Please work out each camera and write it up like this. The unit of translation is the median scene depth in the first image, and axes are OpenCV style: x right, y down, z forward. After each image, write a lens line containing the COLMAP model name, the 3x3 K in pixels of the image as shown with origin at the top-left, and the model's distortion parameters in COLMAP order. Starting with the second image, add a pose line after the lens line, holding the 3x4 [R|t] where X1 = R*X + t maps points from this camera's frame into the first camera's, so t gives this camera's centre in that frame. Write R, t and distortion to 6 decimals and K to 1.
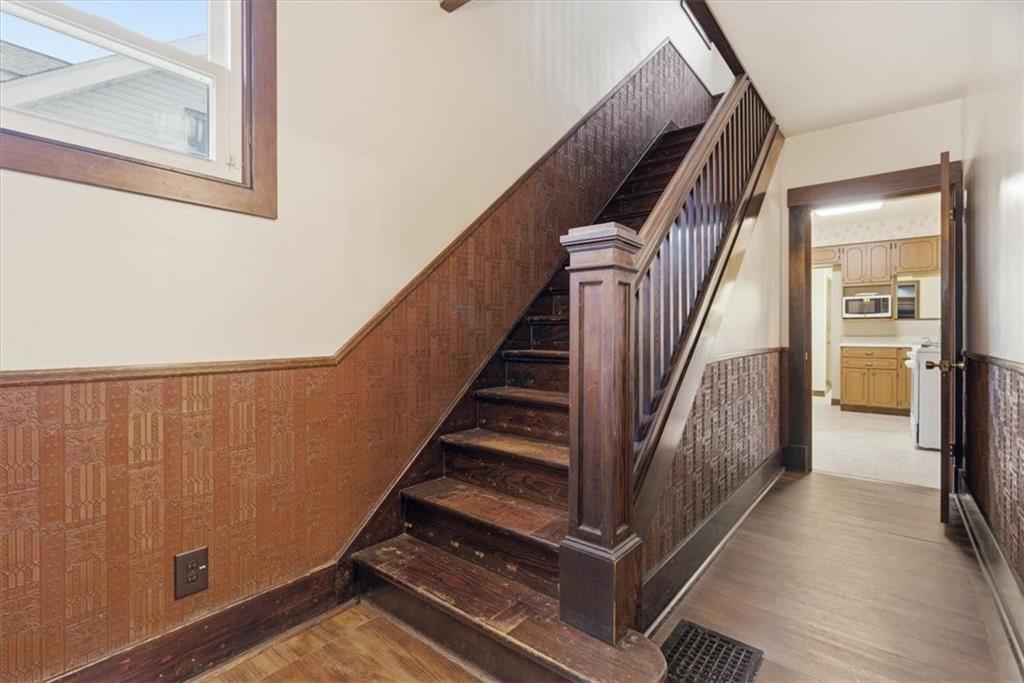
lens RADIAL K [[465.5, 0, 513.3], [0, 465.5, 337.2], [0, 0, 1]] dist [0.000490, 0.000812]
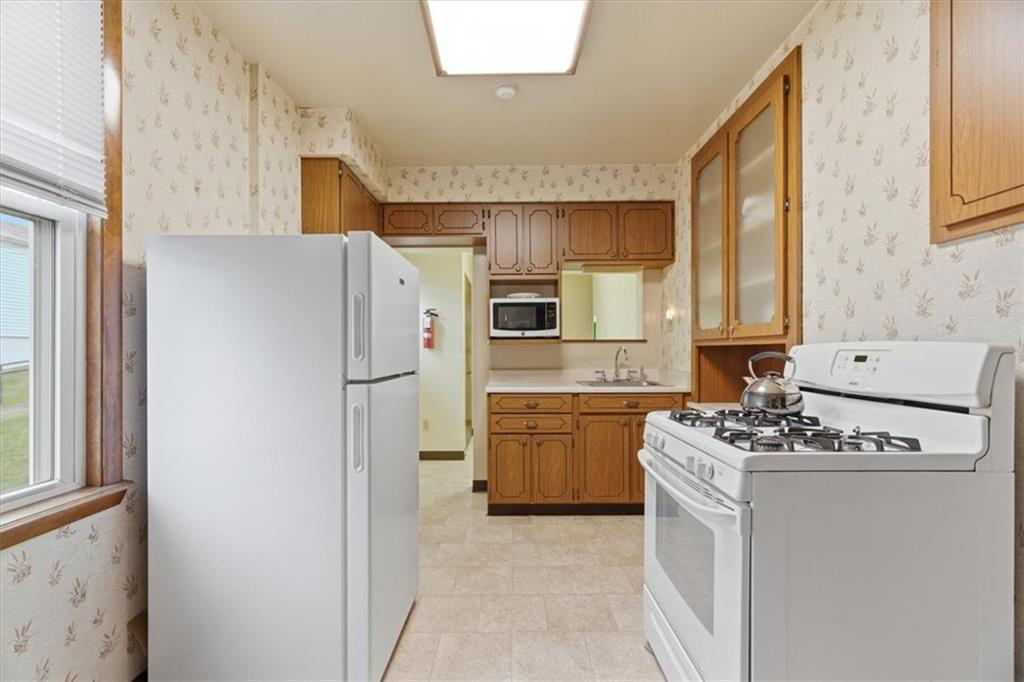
lens RADIAL K [[465.5, 0, 503.1], [0, 465.5, 353.4], [0, 0, 1]] dist [0.000490, 0.000812]
pose [[0.784361, -0.006677, 0.620269, 0.396375], [0.008205, 0.999966, 0.000389, -0.023370], [-0.620250, 0.004784, 0.784389, 0.584068]]
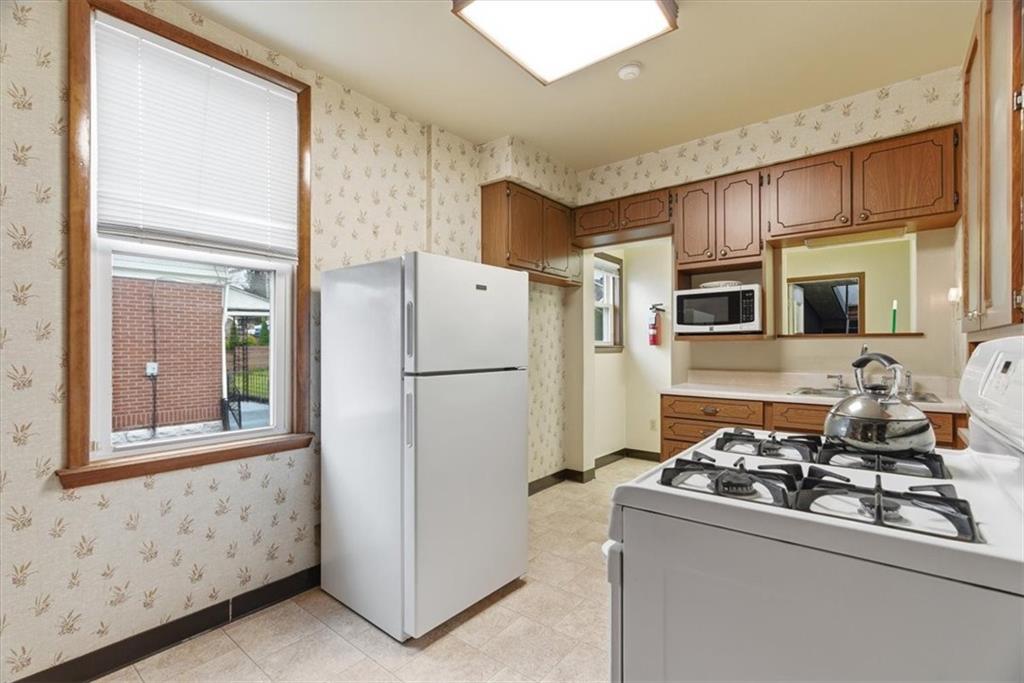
lens RADIAL K [[465.5, 0, 505.6], [0, 465.5, 346.6], [0, 0, 1]] dist [0.000490, 0.000812]
pose [[0.999990, -0.001660, -0.004097, 0.546990], [0.001622, 0.999956, -0.009255, -0.023884], [0.004112, 0.009248, 0.999949, 0.523772]]
